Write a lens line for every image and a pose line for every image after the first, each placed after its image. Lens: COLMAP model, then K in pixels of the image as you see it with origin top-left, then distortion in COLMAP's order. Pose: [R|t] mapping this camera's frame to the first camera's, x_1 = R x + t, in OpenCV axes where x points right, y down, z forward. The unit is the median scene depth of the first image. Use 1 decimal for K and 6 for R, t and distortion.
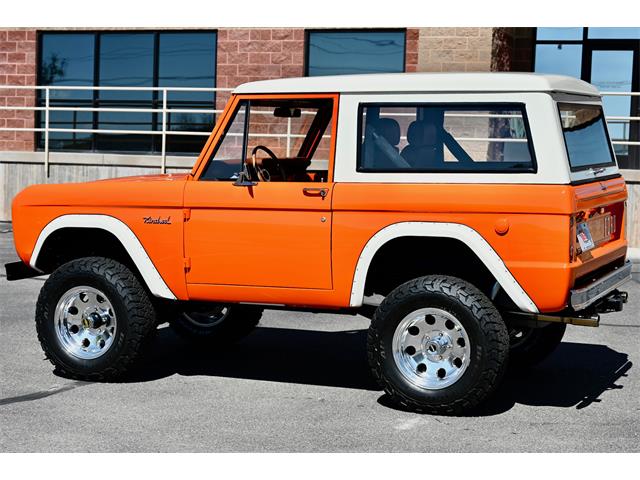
lens RADIAL K [[1330.8, 0, 334.2], [0, 1330.8, 252.2], [0, 0, 1]] dist [-0.005238, 0.000000]
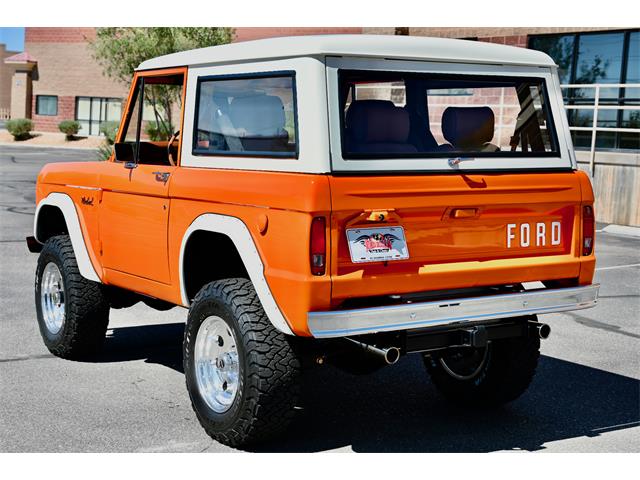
lens RADIAL K [[1133.7, 0, 336.3], [0, 1133.7, 242.2], [0, 0, 1]] dist [-0.004137, 0.000000]
pose [[0.829999, 0.062573, -0.554244, 0.507252], [-0.060223, 0.997932, 0.022478, -0.024673], [0.554504, 0.014722, 0.832051, 0.419580]]
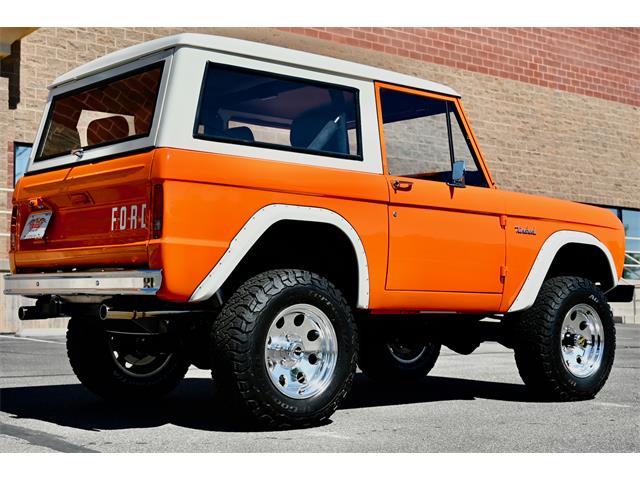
lens RADIAL K [[1071.6, 0, 269.6], [0, 1071.6, 229.0], [0, 0, 1]] dist [0.003176, 0.000000]
pose [[-0.488837, -0.062050, -0.870166, 0.749079], [-0.091929, 0.995578, -0.019349, -0.009291], [0.867518, 0.070535, -0.492379, 1.461121]]
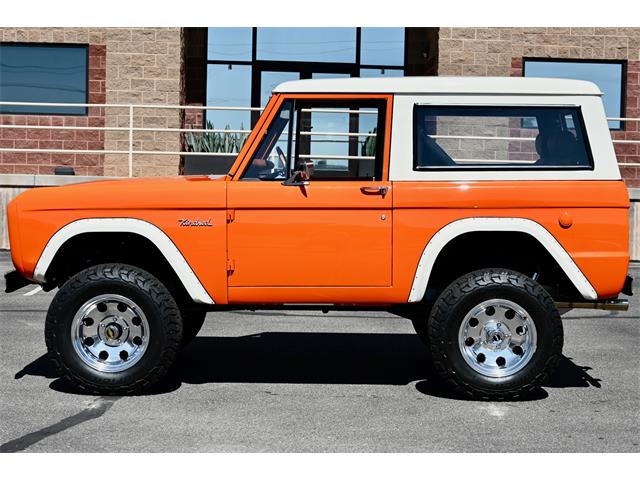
lens RADIAL K [[1245.6, 0, 319.4], [0, 1245.6, 259.7], [0, 0, 1]] dist [-0.016287, 0.000000]
pose [[0.922118, -0.028700, 0.385842, -0.414102], [0.030936, 0.999521, 0.000415, 0.005542], [-0.385669, 0.011554, 0.922565, 0.140965]]
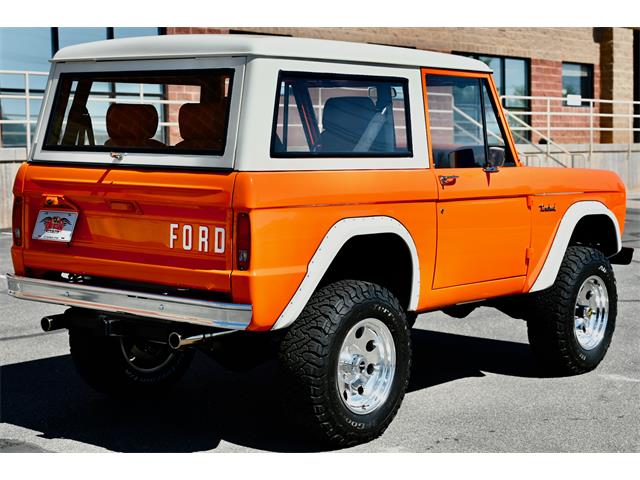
lens RADIAL K [[1330.8, 0, 317.8], [0, 1330.8, 240.7], [0, 0, 1]] dist [-0.005238, 0.000000]
pose [[-0.286021, 0.084621, -0.954480, 0.928739], [-0.098650, 0.988200, 0.117172, -0.115584], [0.953132, 0.127674, -0.274298, 1.339482]]
